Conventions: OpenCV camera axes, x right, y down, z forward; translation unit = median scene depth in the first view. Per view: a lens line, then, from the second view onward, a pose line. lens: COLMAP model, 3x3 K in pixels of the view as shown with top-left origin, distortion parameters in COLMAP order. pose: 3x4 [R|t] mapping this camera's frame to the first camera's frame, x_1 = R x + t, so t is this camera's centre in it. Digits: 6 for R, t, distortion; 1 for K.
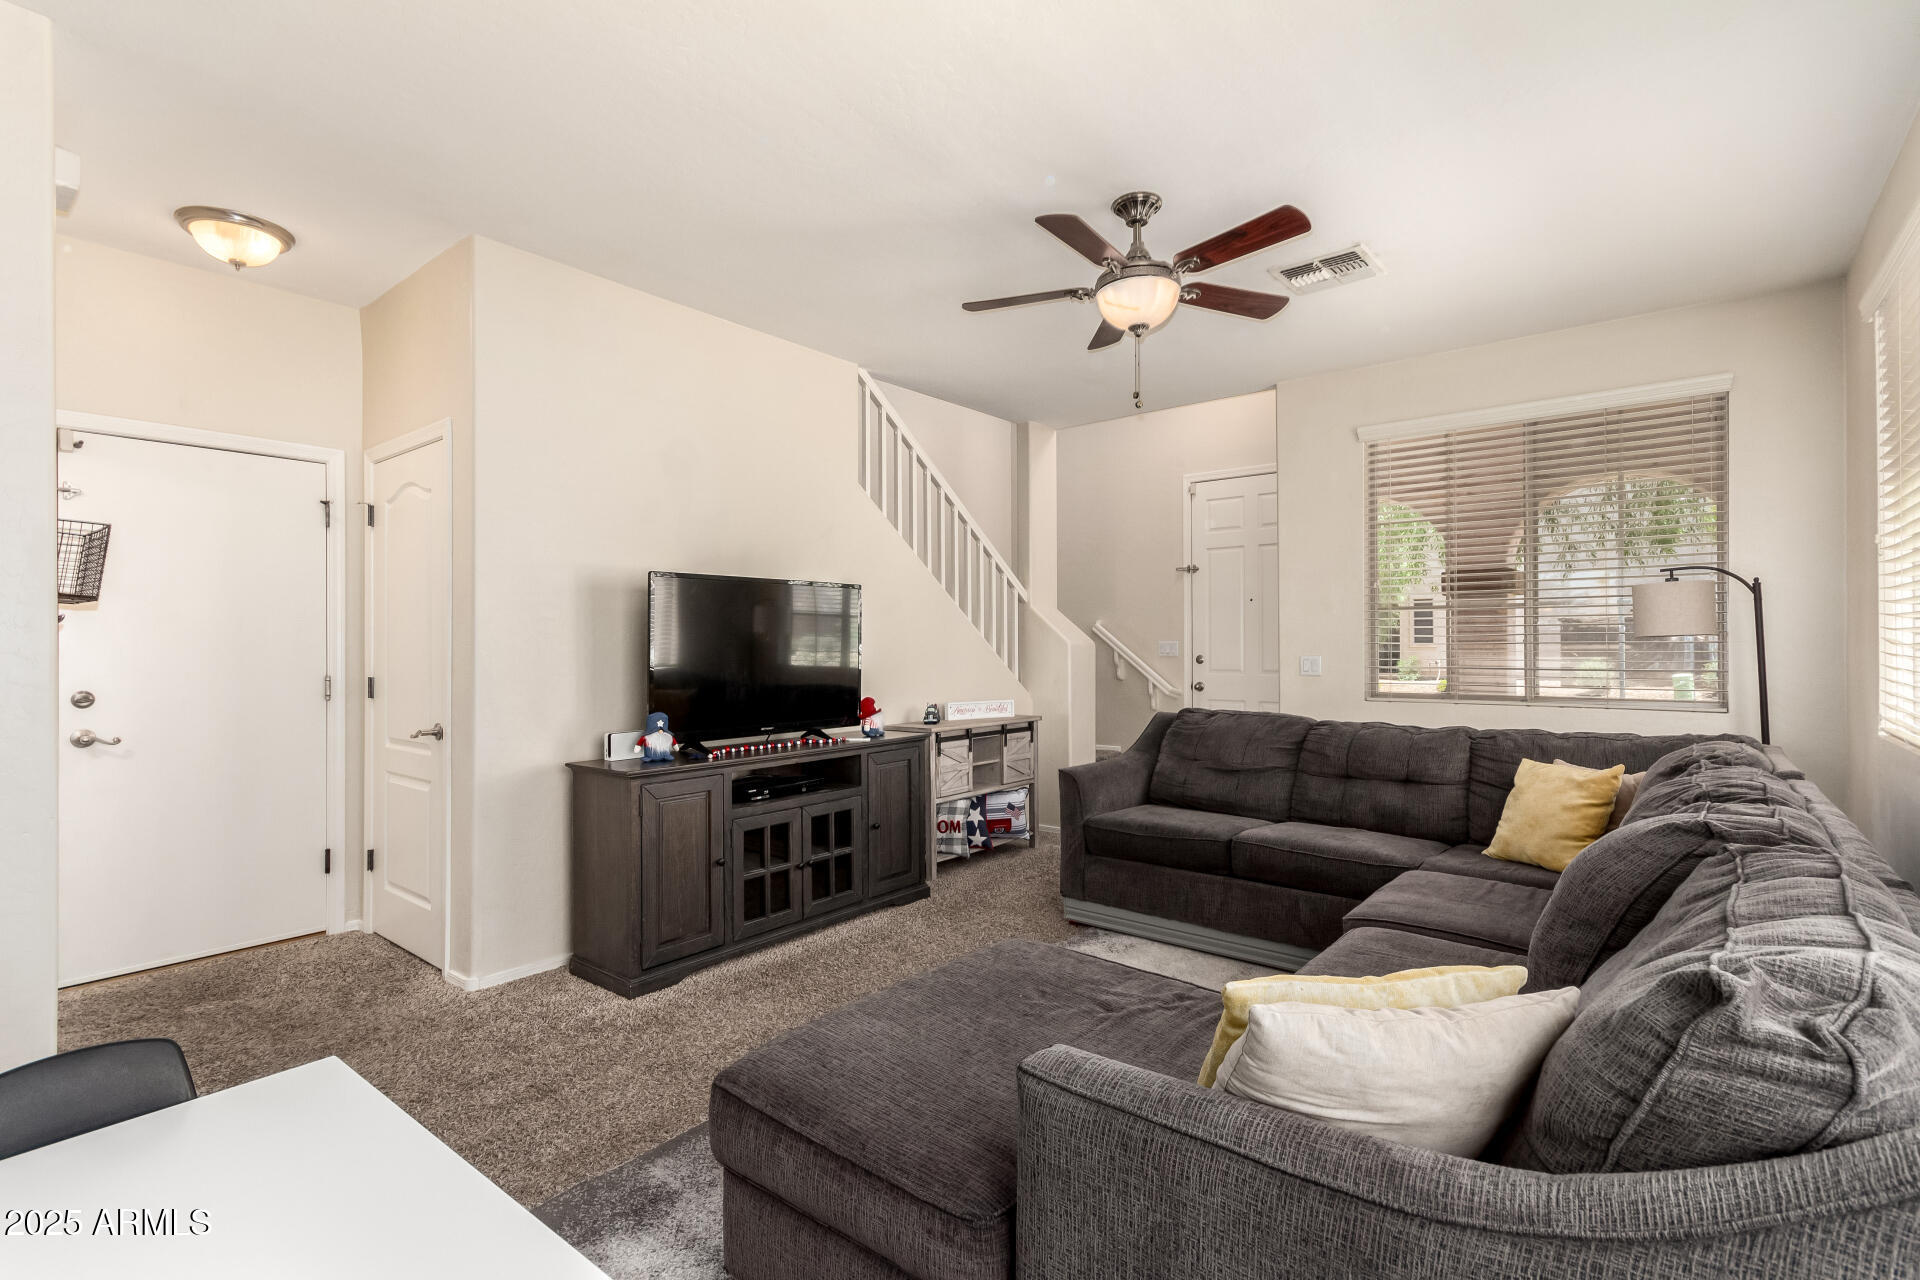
lens RADIAL K [[894.4, 0, 979.7], [0, 894.4, 642.4], [0, 0, 1]] dist [0.003645, 0.000923]
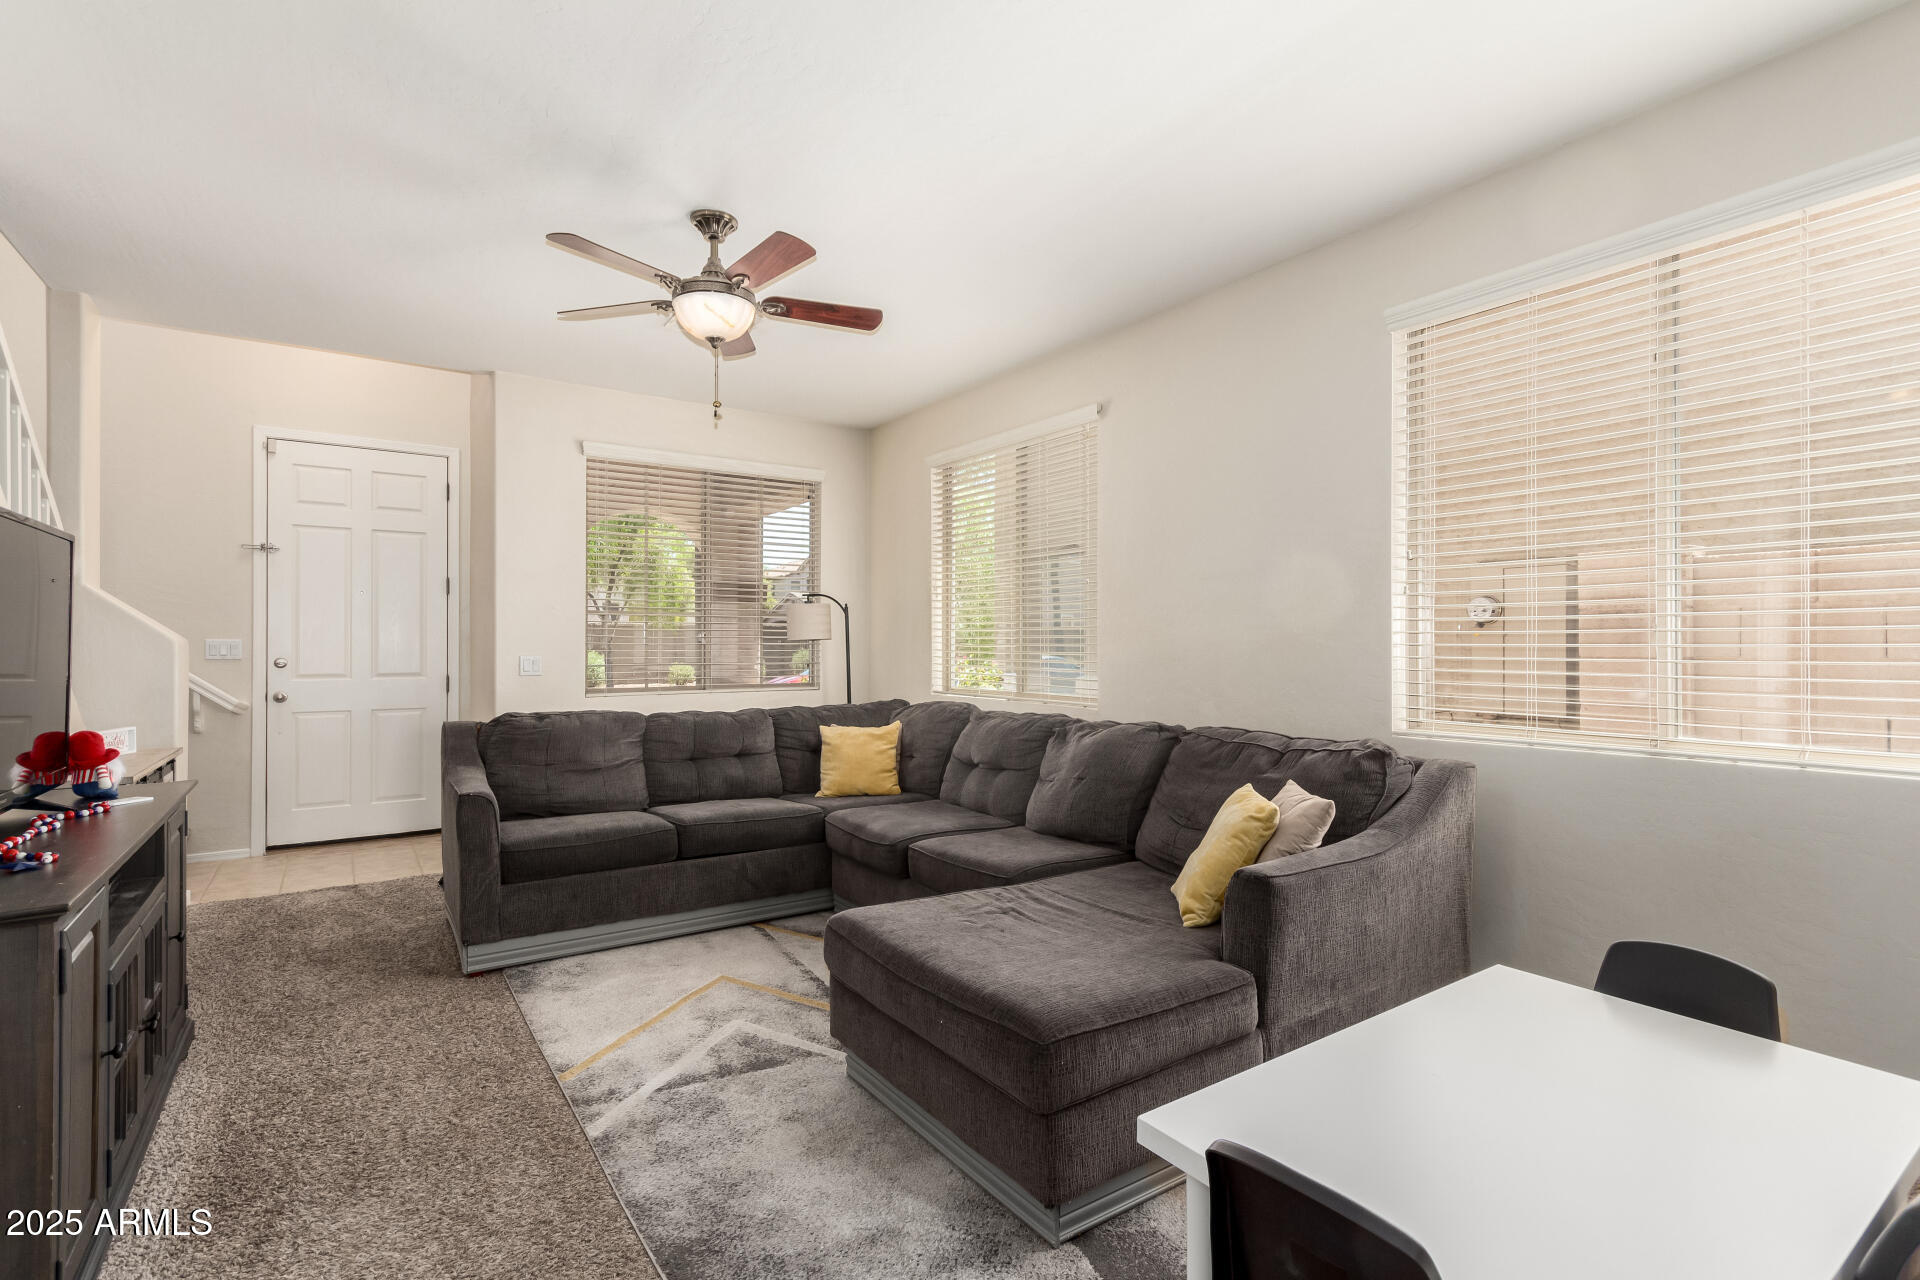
lens RADIAL K [[894.4, 0, 979.7], [0, 894.4, 642.4], [0, 0, 1]] dist [0.003645, 0.000923]
pose [[0.292319, 0.008015, 0.956287, -0.576299], [-0.002725, 0.999968, -0.007549, 0.008027], [-0.956317, -0.000399, 0.292331, 0.311706]]
